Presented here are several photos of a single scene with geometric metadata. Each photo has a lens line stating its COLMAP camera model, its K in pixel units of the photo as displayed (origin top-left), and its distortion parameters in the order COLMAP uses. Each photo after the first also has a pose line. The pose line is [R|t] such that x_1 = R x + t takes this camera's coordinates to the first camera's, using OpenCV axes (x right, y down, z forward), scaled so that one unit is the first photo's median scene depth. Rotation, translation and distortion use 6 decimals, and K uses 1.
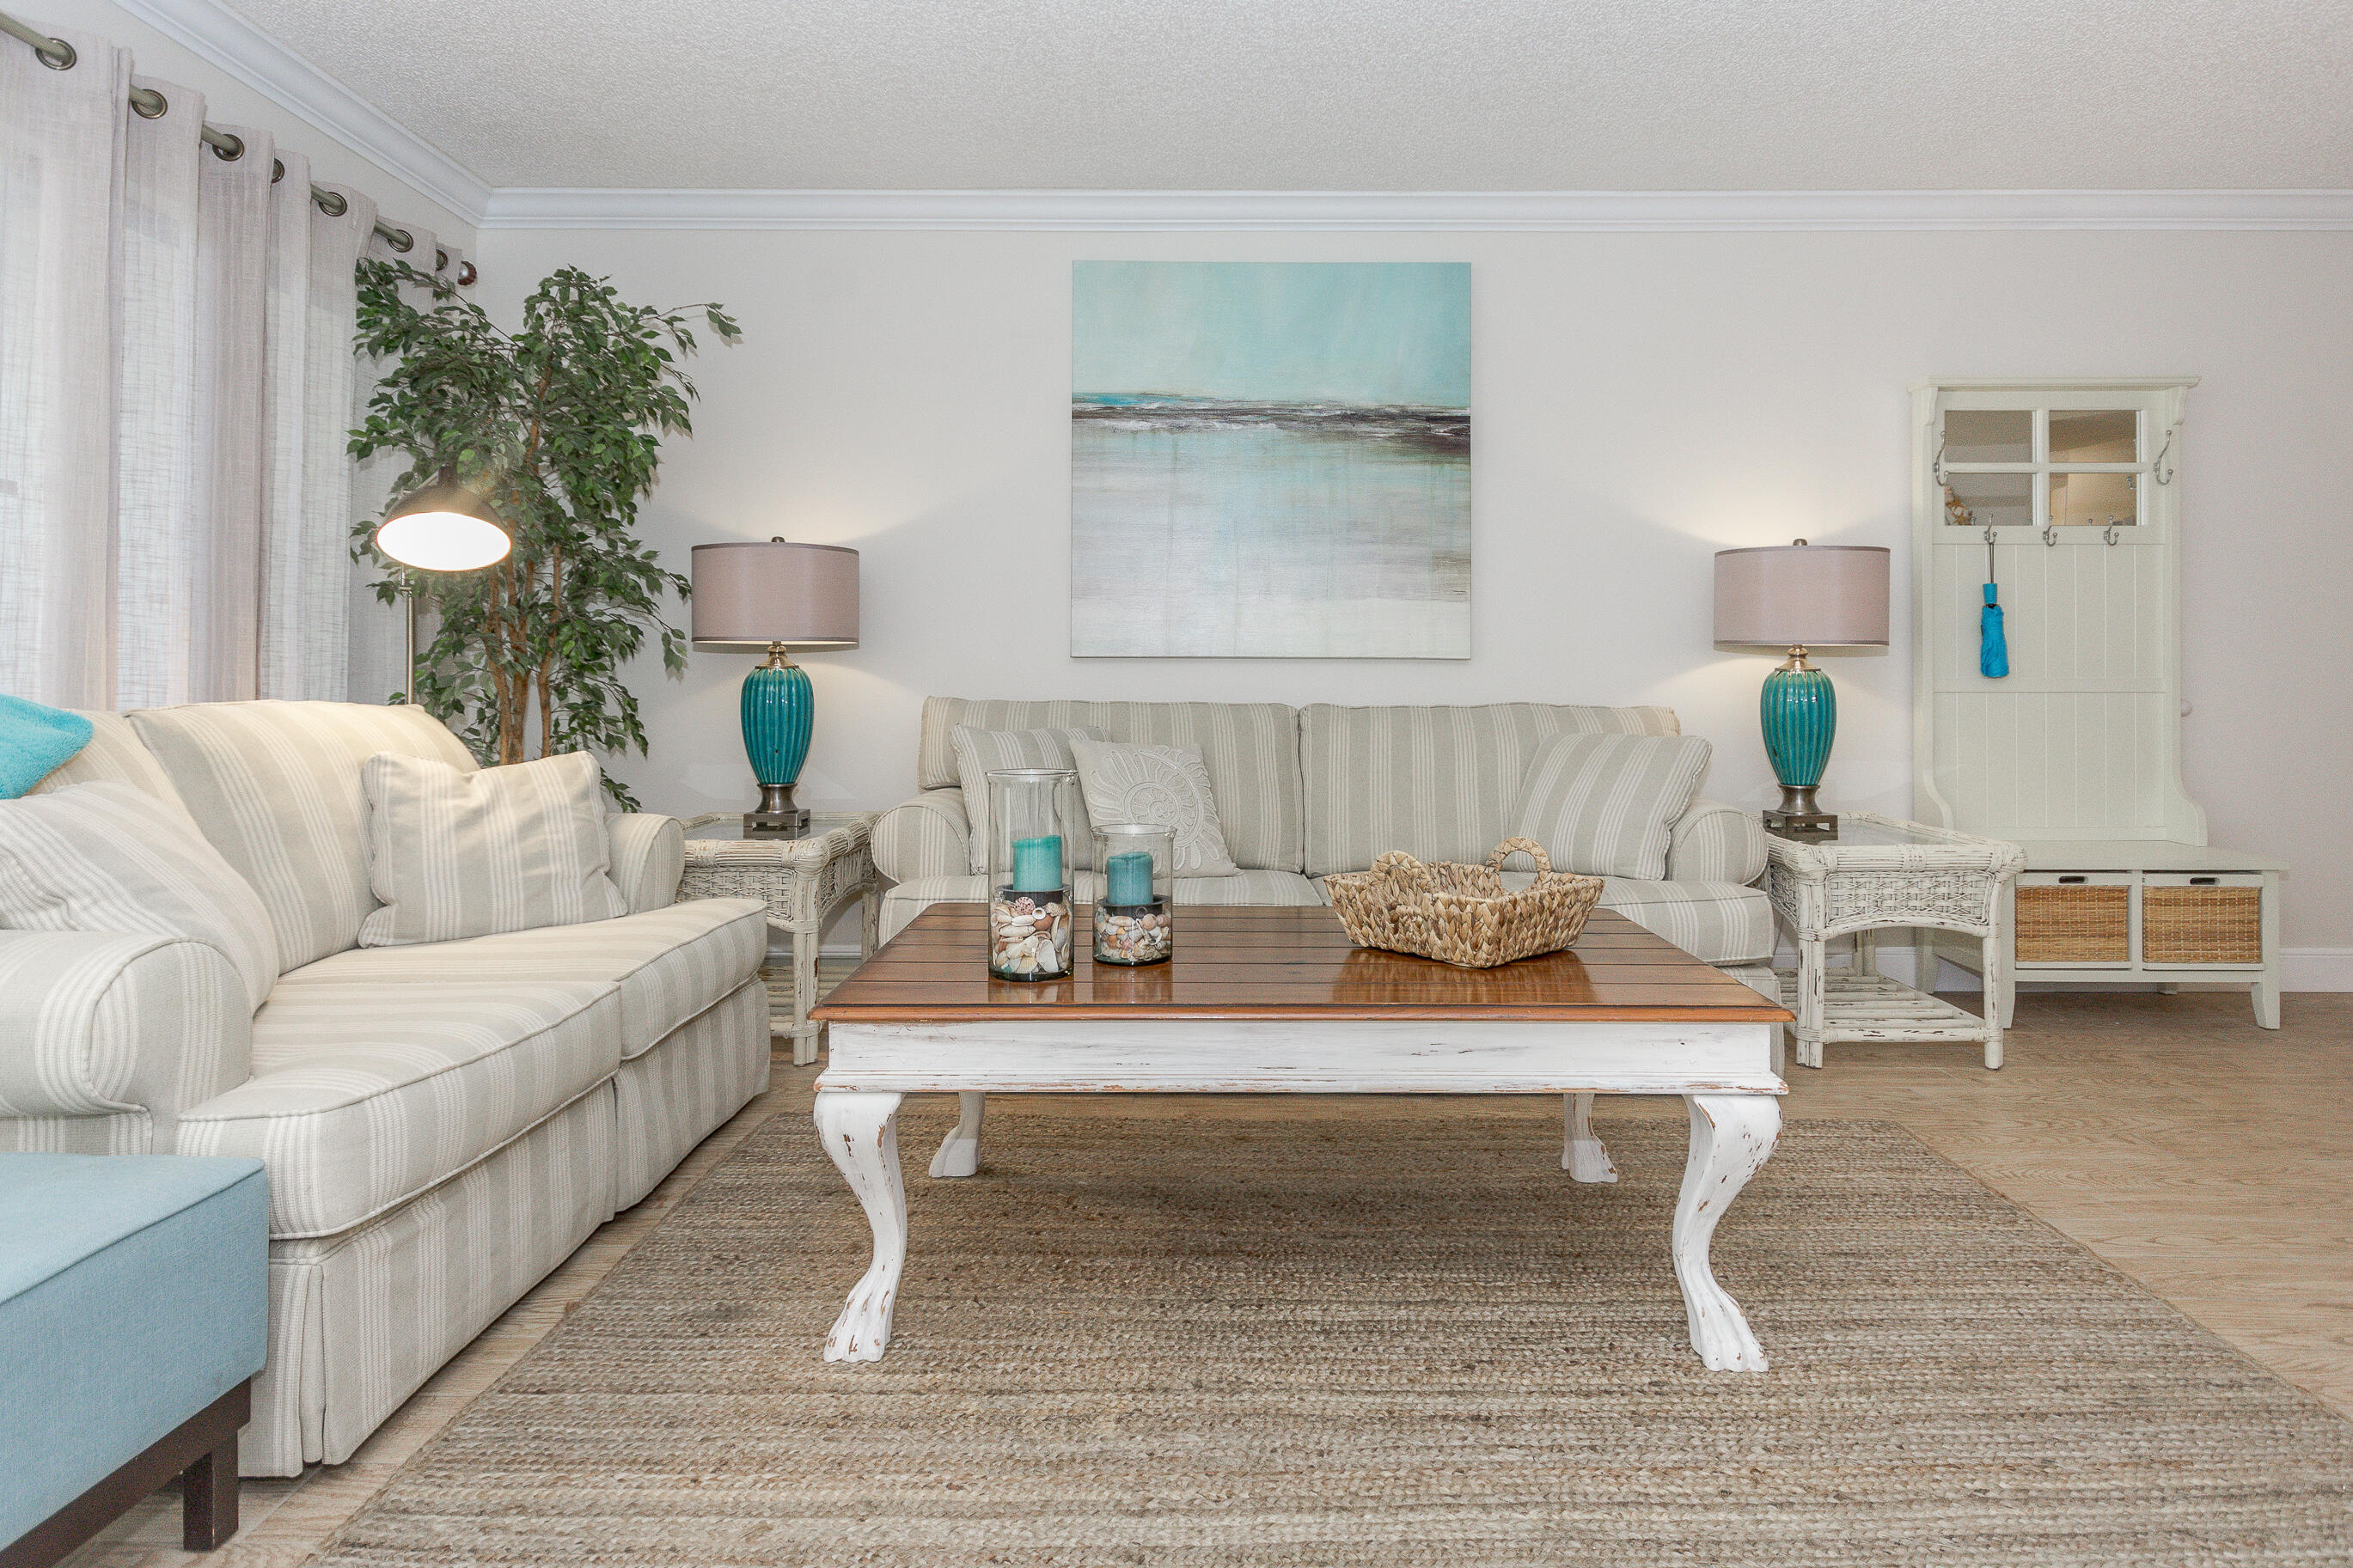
lens RADIAL K [[1365.7, 0, 1191.6], [0, 1365.7, 661.3], [0, 0, 1]] dist [0.008490, -0.004221]
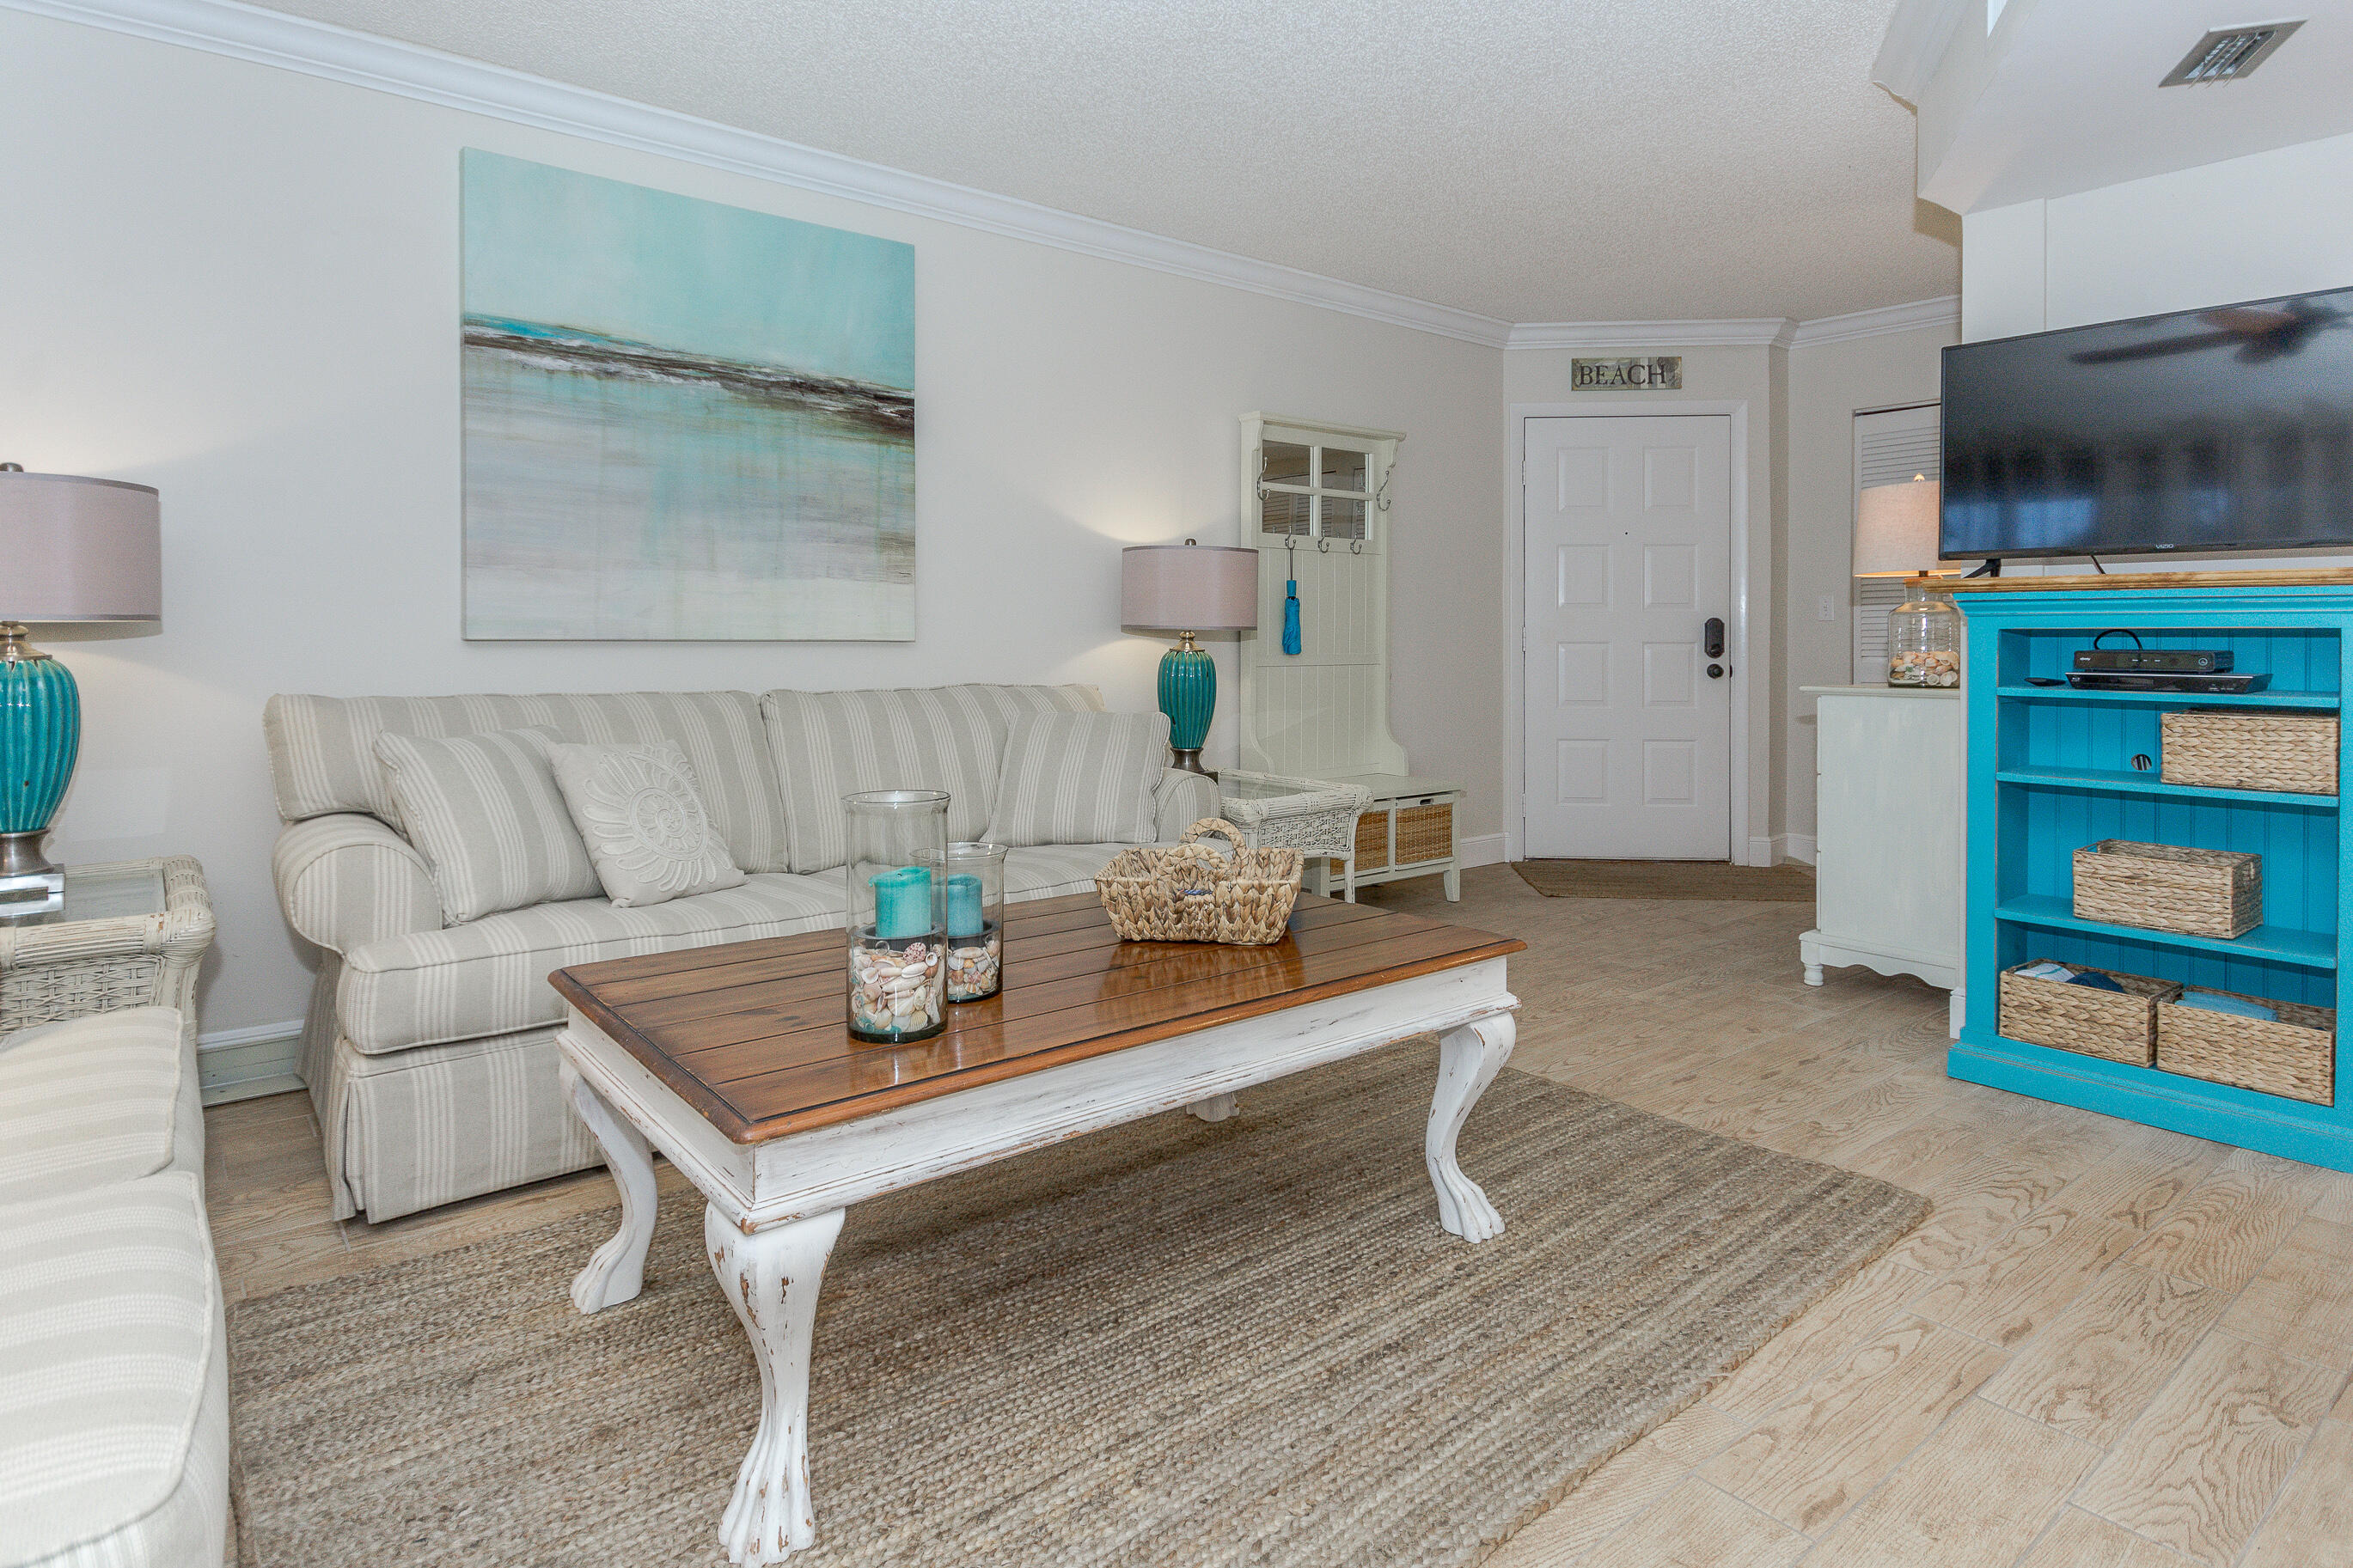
lens RADIAL K [[1306.9, 0, 1180.4], [0, 1306.9, 653.2], [0, 0, 1]] dist [0.010820, -0.005579]
pose [[0.767172, -0.009590, 0.641369, -0.280166], [-0.005430, 0.999755, 0.021444, -0.015415], [-0.641418, -0.019934, 0.766933, 0.141787]]
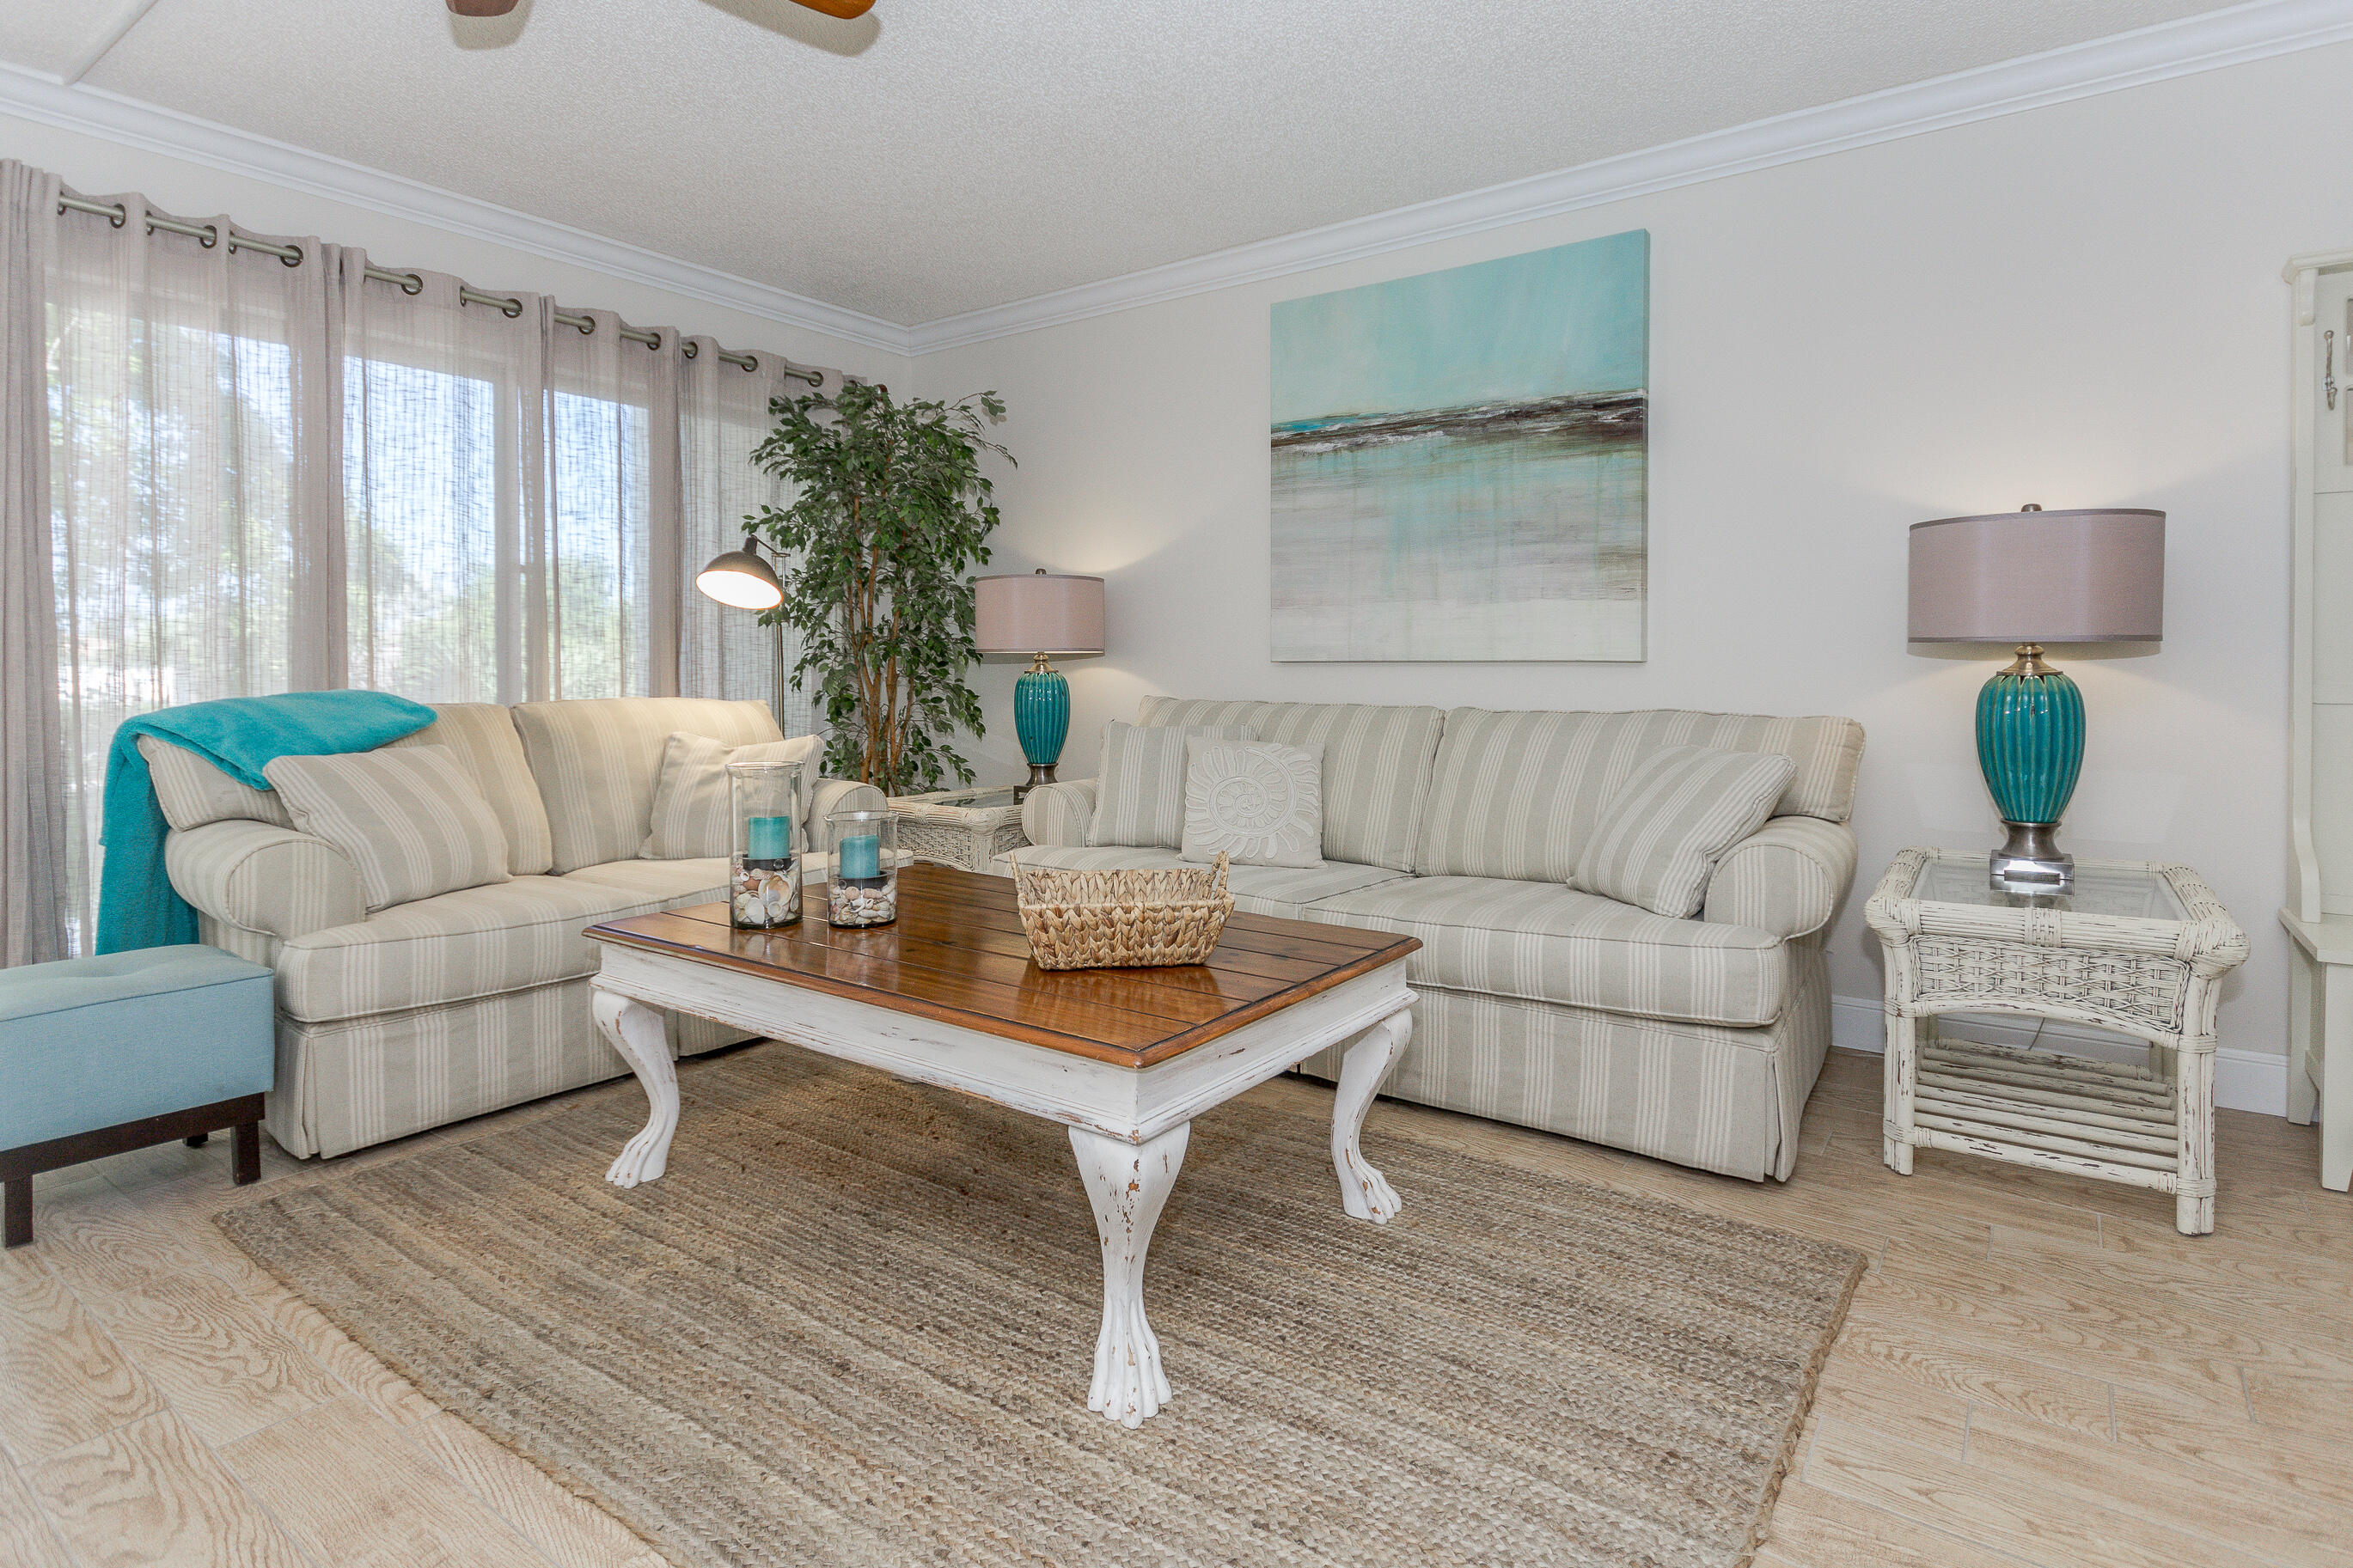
lens RADIAL K [[1180.1, 0, 1193.0], [0, 1180.1, 714.9], [0, 0, 1]] dist [0.002850, -0.000986]
pose [[0.822367, 0.016386, -0.568721, 0.435030], [0.008363, 0.999129, 0.040879, -0.001293], [0.568896, -0.038373, 0.821514, 0.182190]]
